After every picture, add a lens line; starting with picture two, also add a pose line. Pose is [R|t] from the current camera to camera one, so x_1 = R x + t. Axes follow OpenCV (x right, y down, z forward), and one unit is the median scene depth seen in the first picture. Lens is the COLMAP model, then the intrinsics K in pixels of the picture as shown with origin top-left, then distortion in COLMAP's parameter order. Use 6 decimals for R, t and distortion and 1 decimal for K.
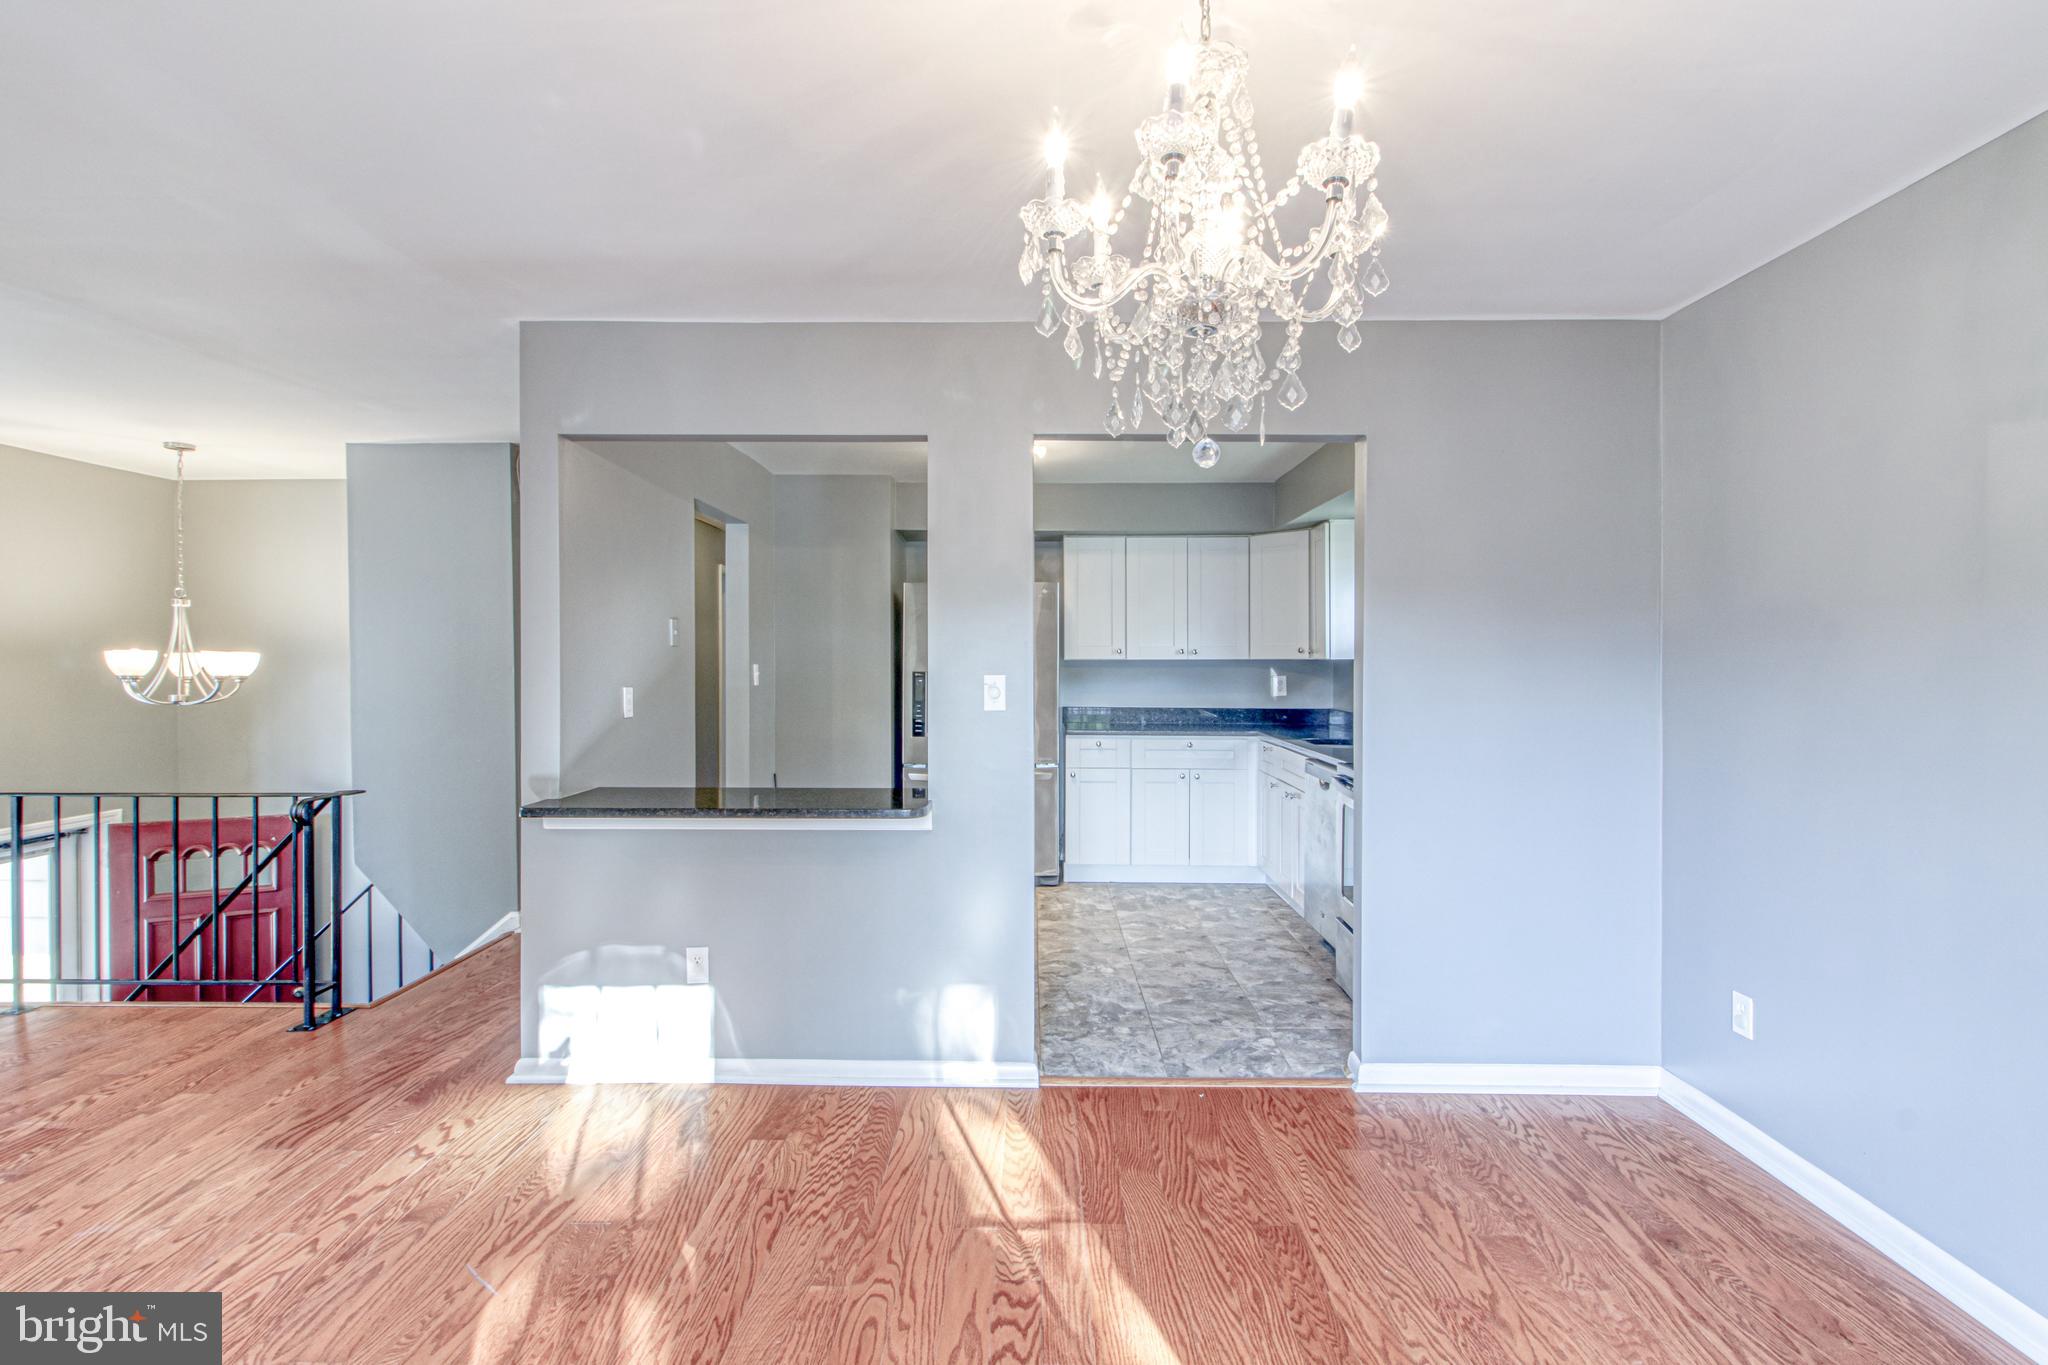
lens RADIAL K [[944.2, 0, 1019.0], [0, 944.2, 668.7], [0, 0, 1]] dist [0.021840, -0.014635]
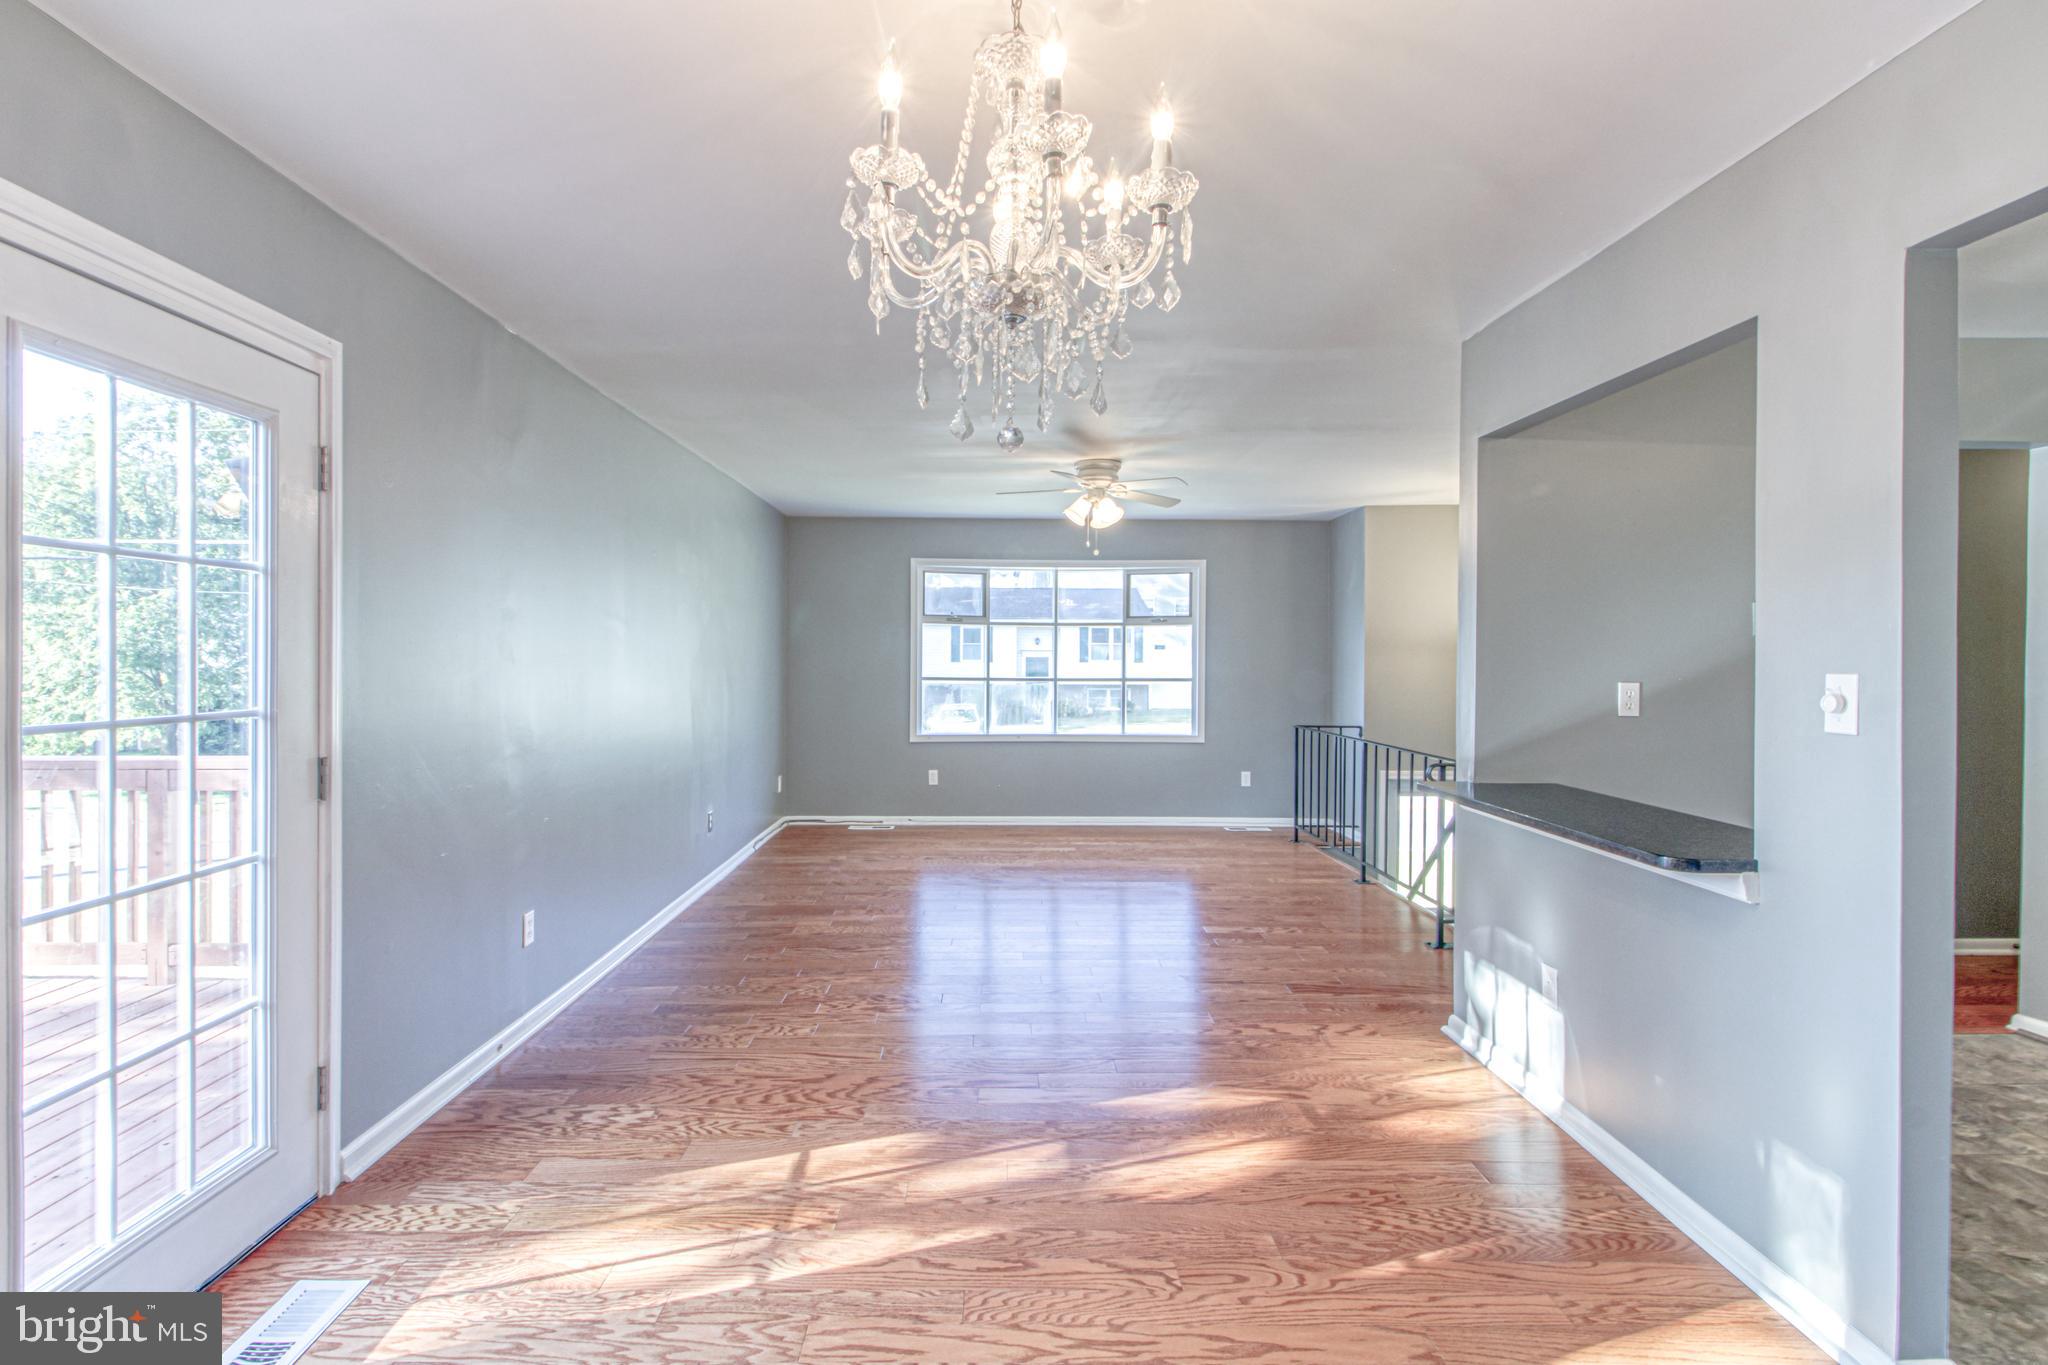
lens RADIAL K [[953.5, 0, 1006.2], [0, 953.5, 659.9], [0, 0, 1]] dist [0.022339, -0.013819]
pose [[0.034211, 0.005611, -0.999399, 0.478412], [-0.015885, 0.999861, 0.005070, 0.003108], [0.999288, 0.015702, 0.034295, 0.374457]]
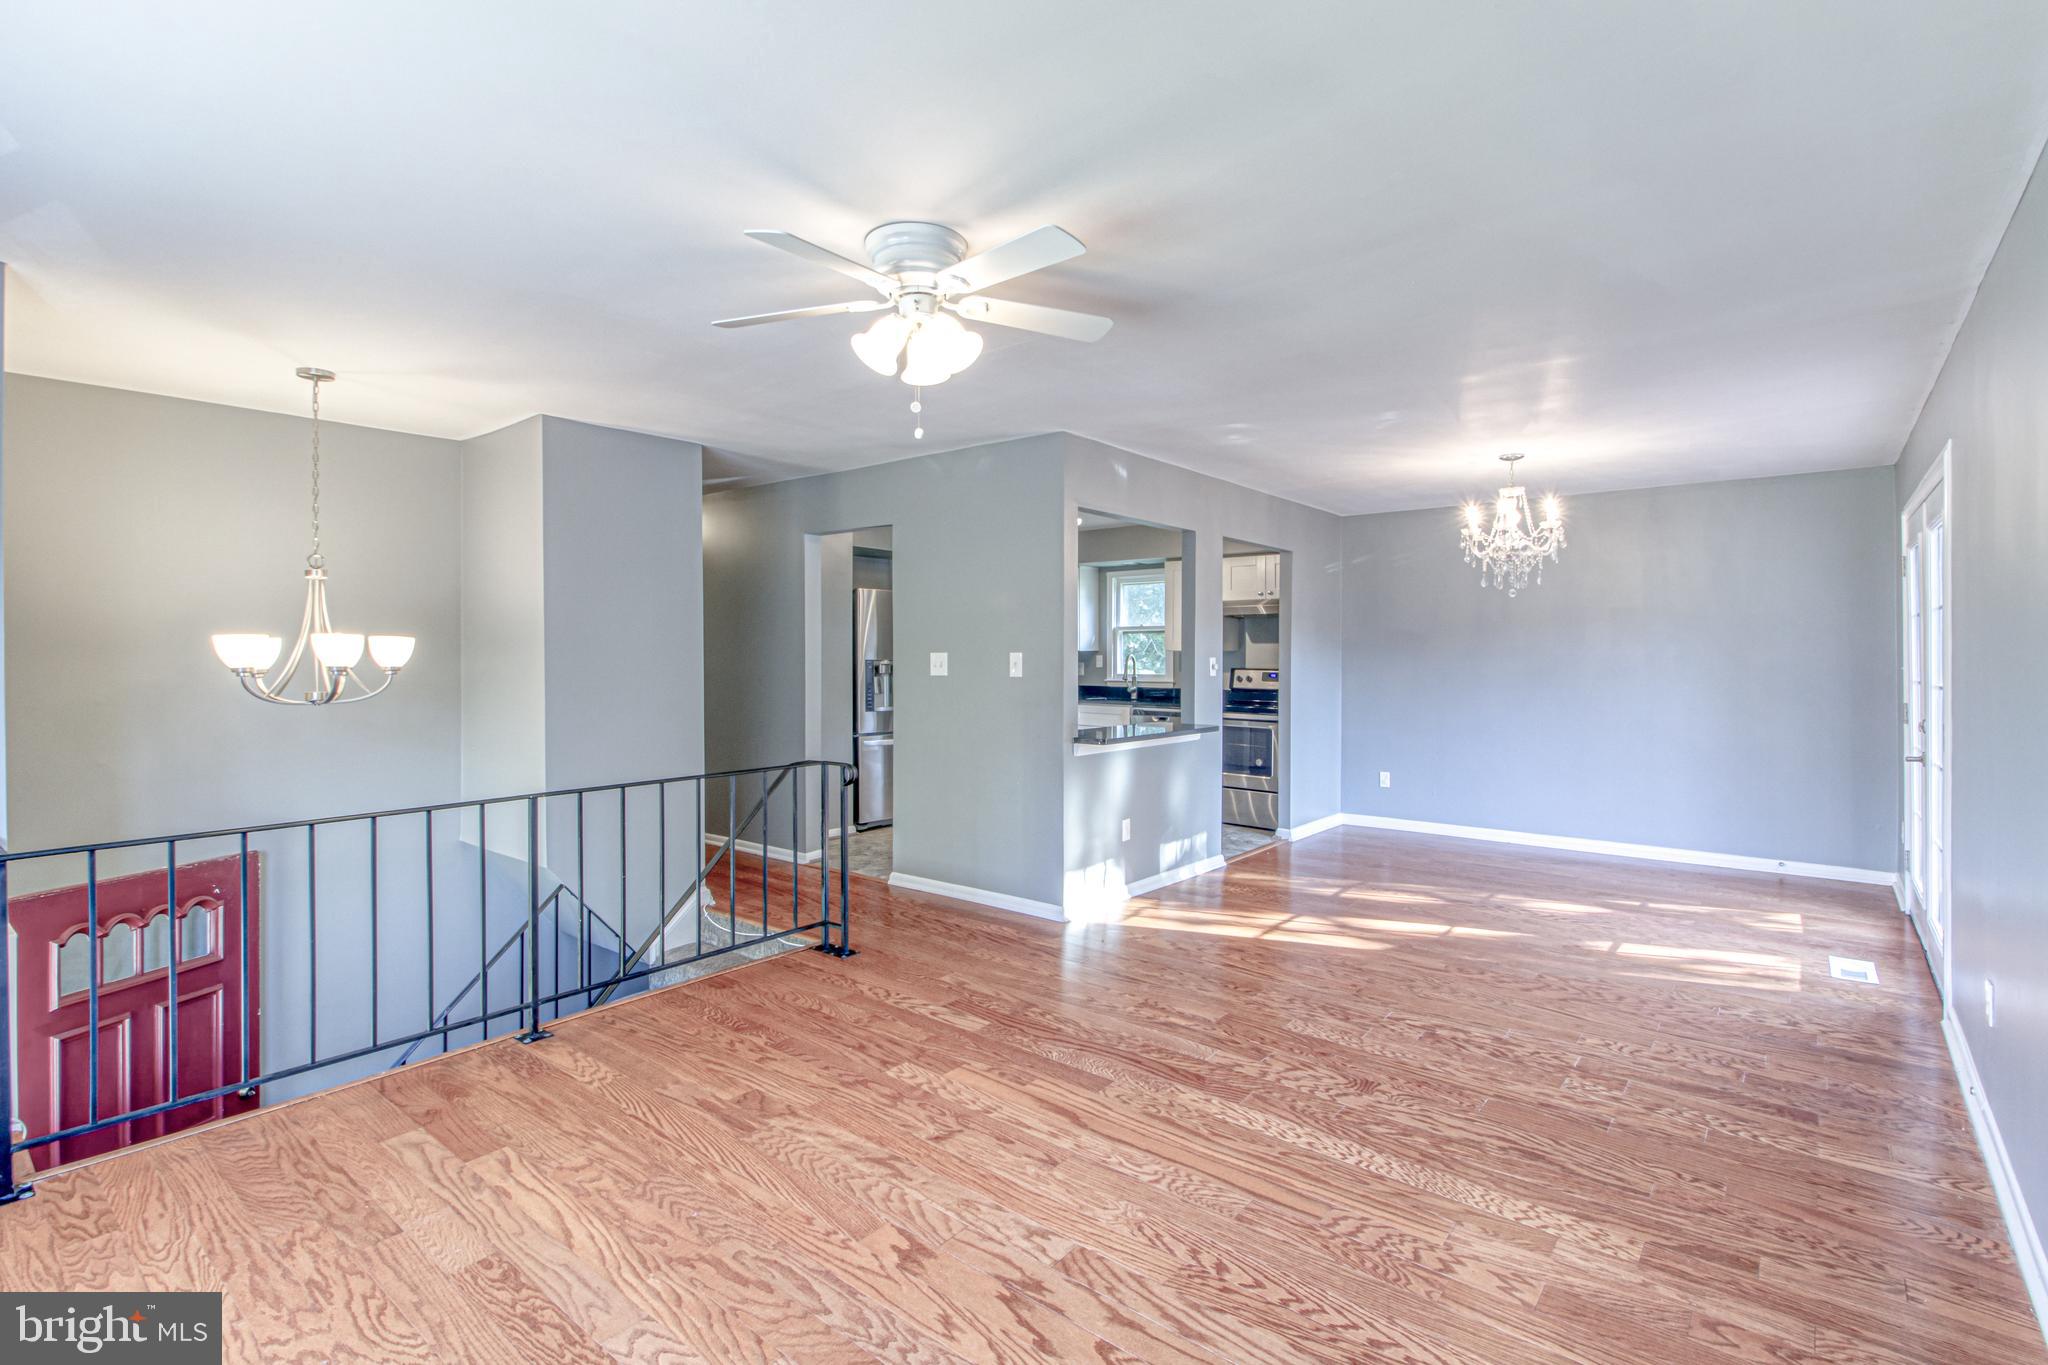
lens RADIAL K [[957.0, 0, 1036.1], [0, 957.0, 663.7], [0, 0, 1]] dist [0.025664, -0.017329]
pose [[0.612707, -0.006847, 0.790280, -1.510527], [0.007184, 0.999969, 0.003094, 0.009384], [-0.790277, 0.003781, 0.612737, 0.069428]]
